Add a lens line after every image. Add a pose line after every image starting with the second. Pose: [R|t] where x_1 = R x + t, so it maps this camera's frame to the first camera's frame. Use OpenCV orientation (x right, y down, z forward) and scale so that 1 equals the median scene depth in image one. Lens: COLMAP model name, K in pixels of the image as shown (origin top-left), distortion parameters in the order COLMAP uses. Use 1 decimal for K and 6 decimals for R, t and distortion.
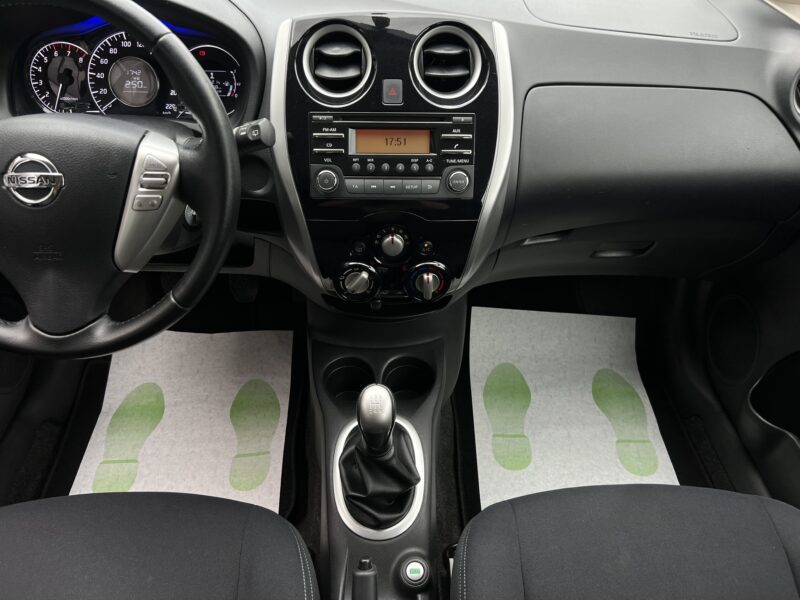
lens RADIAL K [[607.5, 0, 400.0], [0, 607.5, 300.5], [0, 0, 1]] dist [0.051426, -0.038692]
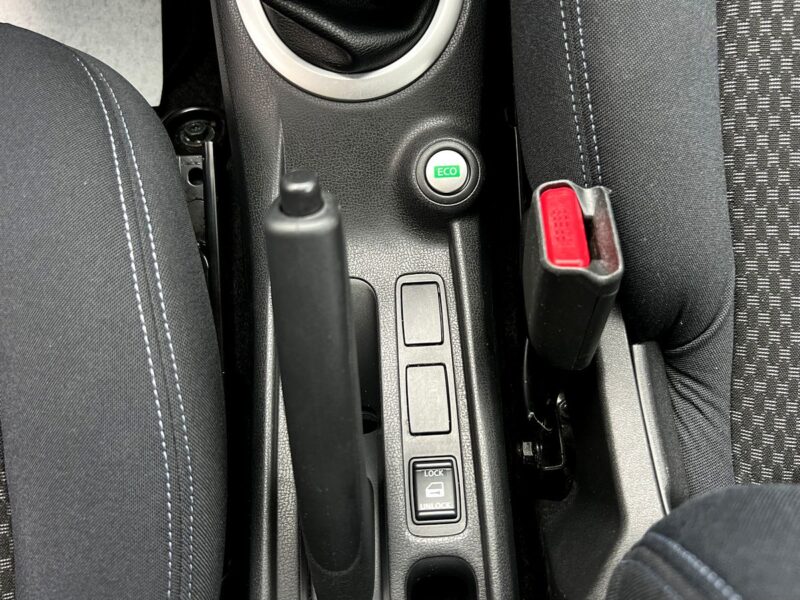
lens RADIAL K [[588.5, 0, 399.1], [0, 588.5, 299.9], [0, 0, 1]] dist [0.002948, 0.000713]
pose [[0.999304, -0.022829, -0.029517, 0.002083], [0.036891, 0.723372, 0.689472, 0.233213], [0.005612, -0.690081, 0.723711, 0.665313]]
